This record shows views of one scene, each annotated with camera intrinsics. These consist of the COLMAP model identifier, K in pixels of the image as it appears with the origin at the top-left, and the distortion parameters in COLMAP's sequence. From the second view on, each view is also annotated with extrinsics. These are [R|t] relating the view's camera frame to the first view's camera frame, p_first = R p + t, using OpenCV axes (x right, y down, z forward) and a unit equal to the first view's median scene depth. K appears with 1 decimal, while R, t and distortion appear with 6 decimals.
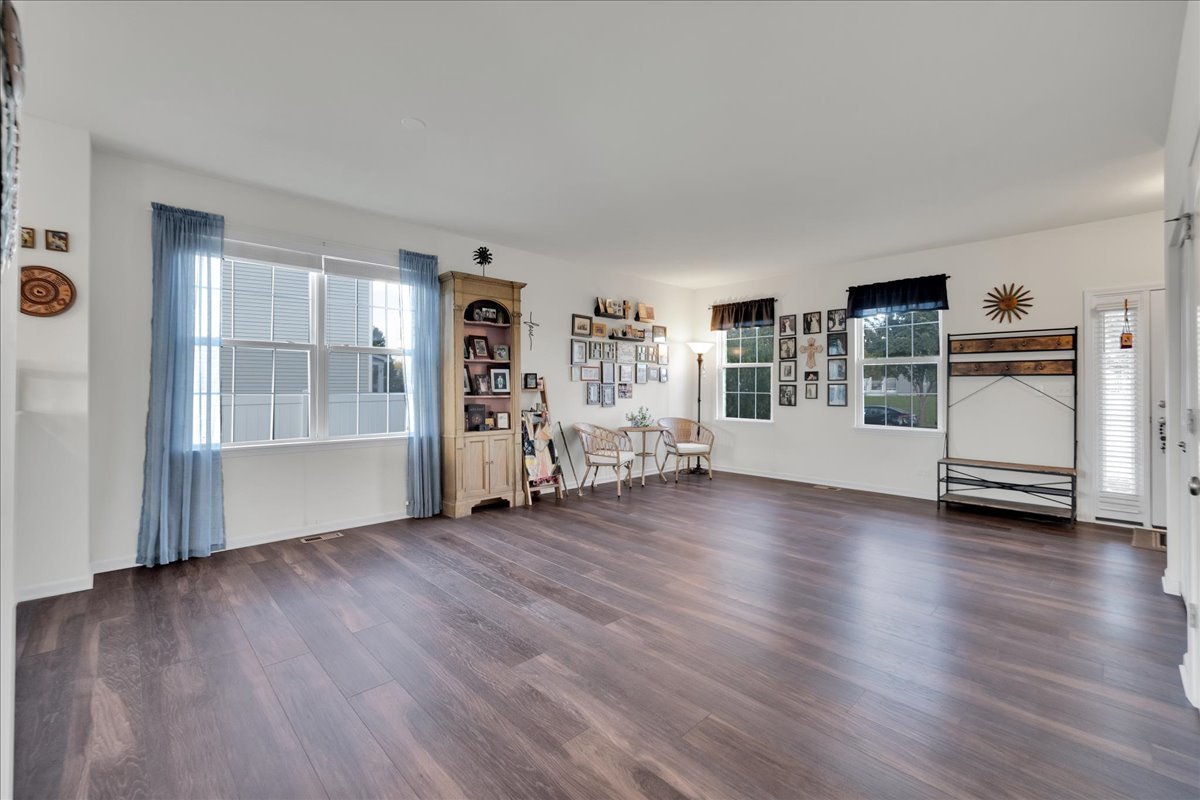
lens RADIAL K [[499.4, 0, 593.7], [0, 499.4, 391.3], [0, 0, 1]] dist [0.000688, 0.000079]
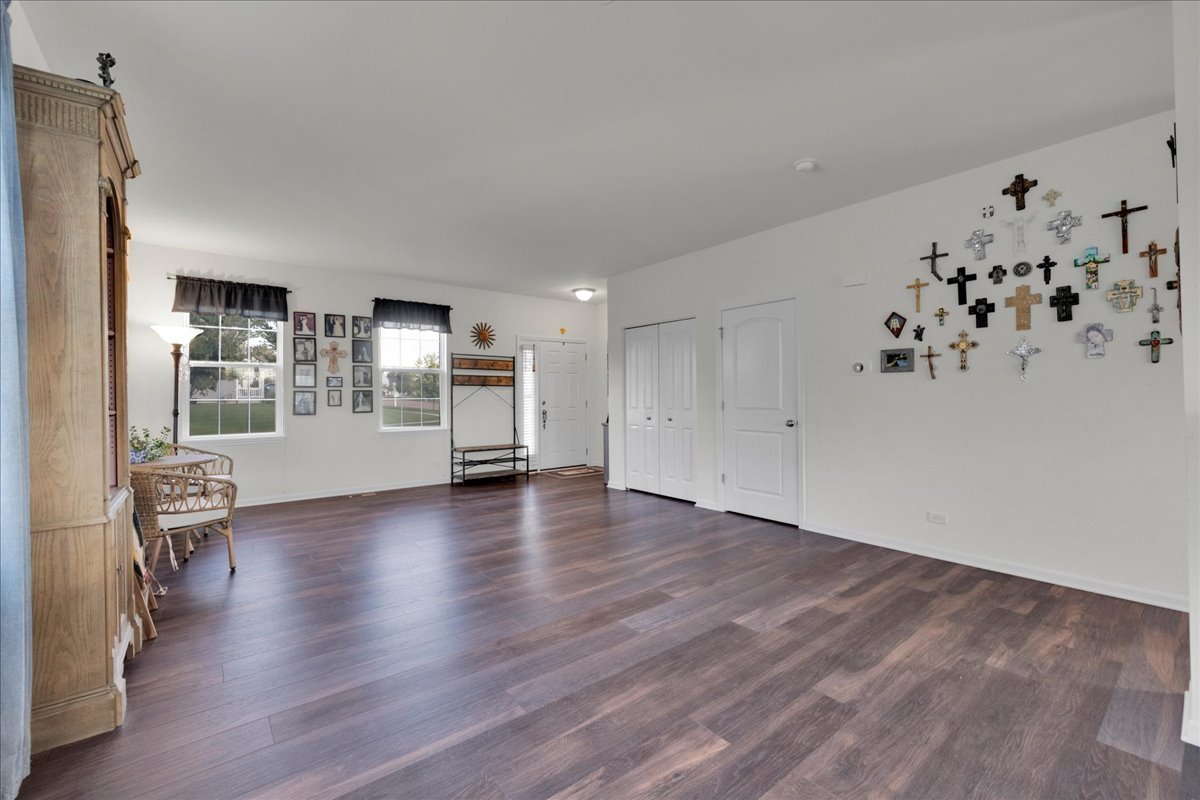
lens RADIAL K [[499.4, 0, 593.7], [0, 499.4, 391.3], [0, 0, 1]] dist [0.000688, 0.000079]
pose [[0.091537, 0.005954, 0.995784, -0.605630], [0.010881, 0.999916, -0.006979, -0.001405], [-0.995742, 0.011474, 0.091464, 0.568071]]
